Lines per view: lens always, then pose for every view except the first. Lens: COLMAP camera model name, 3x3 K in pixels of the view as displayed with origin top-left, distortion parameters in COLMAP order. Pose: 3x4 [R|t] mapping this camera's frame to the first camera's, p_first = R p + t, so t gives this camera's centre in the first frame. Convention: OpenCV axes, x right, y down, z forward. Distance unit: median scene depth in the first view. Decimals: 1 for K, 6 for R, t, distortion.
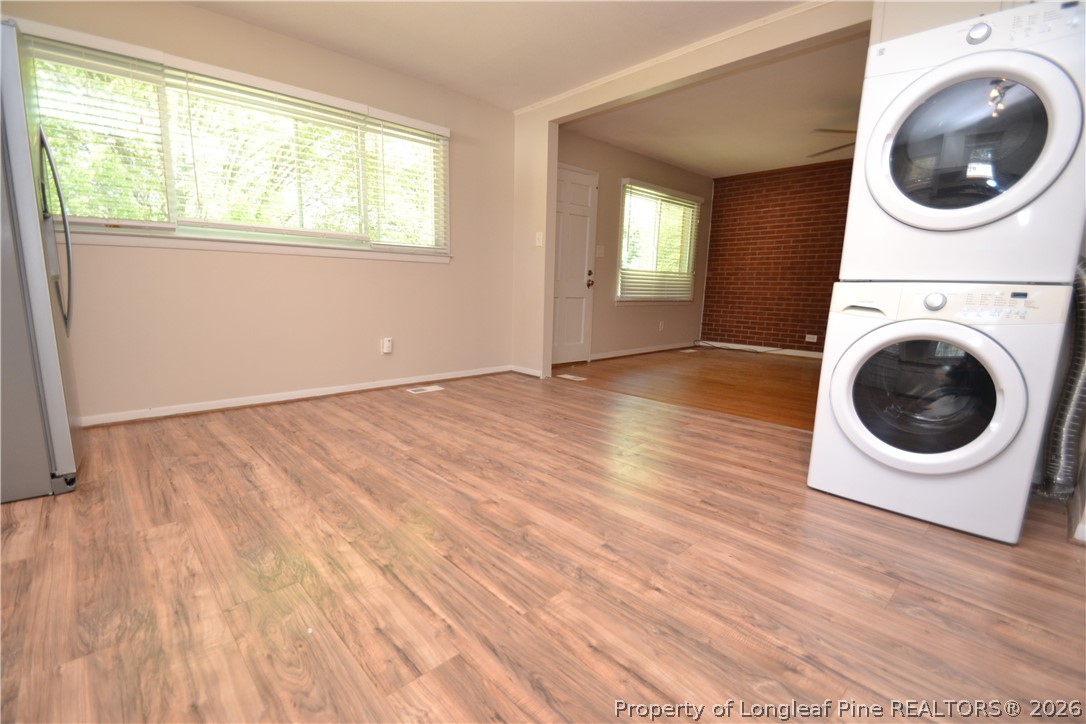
lens RADIAL K [[482.4, 0, 530.7], [0, 482.4, 375.4], [0, 0, 1]] dist [0.012670, -0.016997]
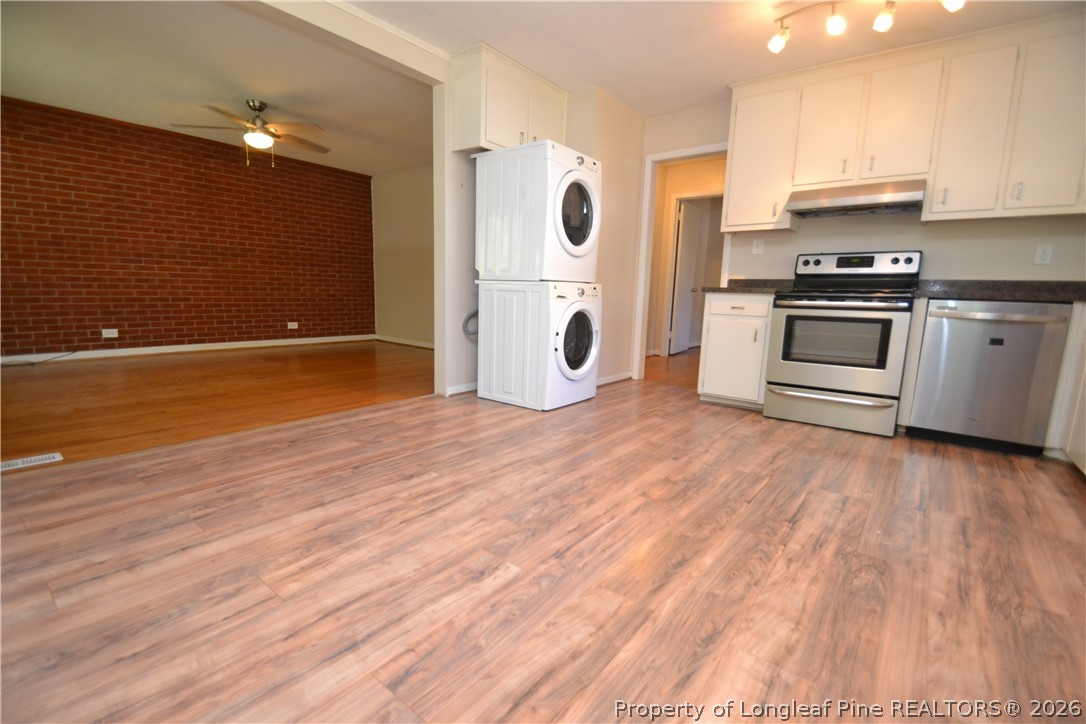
lens RADIAL K [[482.4, 0, 530.7], [0, 482.4, 375.4], [0, 0, 1]] dist [0.012670, -0.016997]
pose [[-0.140608, -0.198023, 0.970060, -0.718626], [0.149223, 0.964362, 0.218490, -0.180985], [-0.978755, 0.175477, -0.106048, 0.924136]]
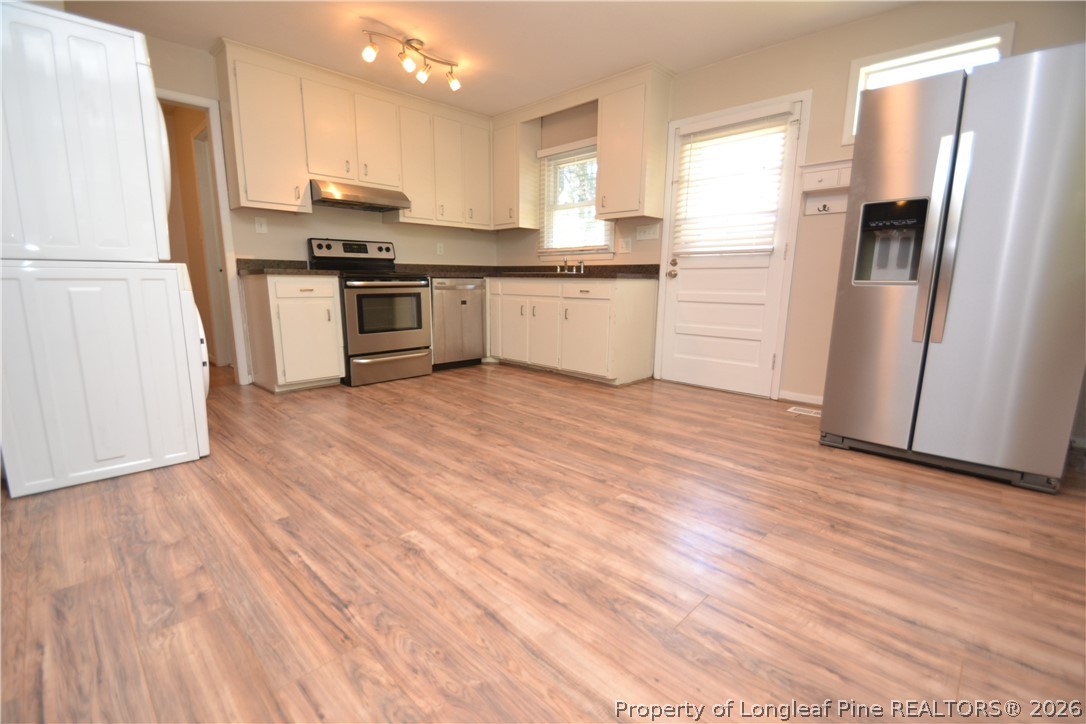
lens RADIAL K [[482.4, 0, 530.7], [0, 482.4, 375.4], [0, 0, 1]] dist [0.012670, -0.016997]
pose [[-0.998732, -0.025859, -0.043183, -0.067832], [-0.039953, 0.929099, 0.367667, -0.276561], [0.030613, 0.368926, -0.928955, 1.509229]]
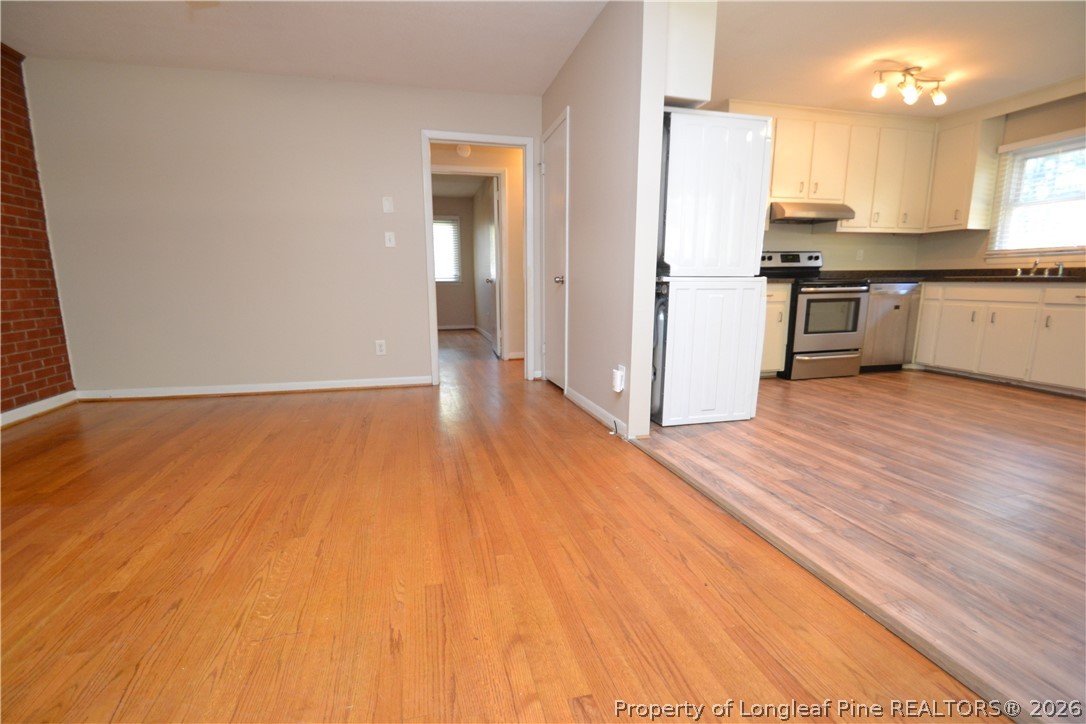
lens RADIAL K [[482.4, 0, 530.7], [0, 482.4, 375.4], [0, 0, 1]] dist [0.012670, -0.016997]
pose [[-0.873844, -0.107827, 0.474099, 0.376828], [0.073984, 0.934255, 0.348847, -0.345821], [-0.480544, 0.339914, -0.808416, 1.901084]]
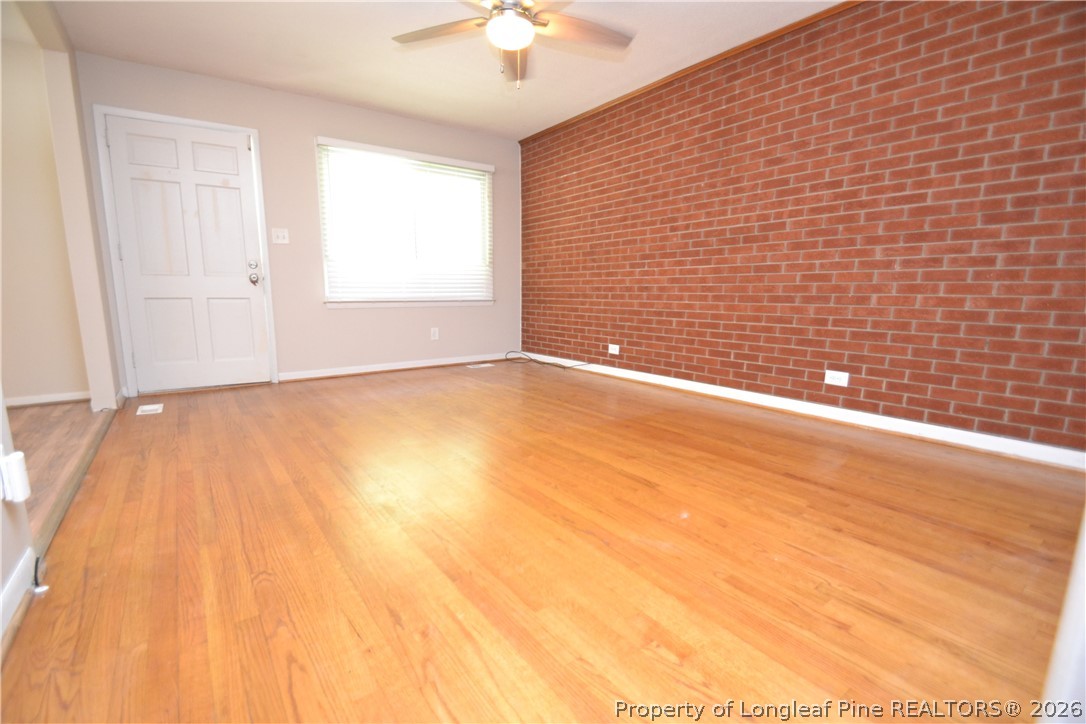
lens RADIAL K [[482.4, 0, 530.7], [0, 482.4, 375.4], [0, 0, 1]] dist [0.012670, -0.016997]
pose [[0.992065, 0.001009, -0.125722, 1.243436], [-0.002334, 0.999943, -0.010390, -0.067700], [0.125705, 0.010601, 0.992011, 0.613933]]
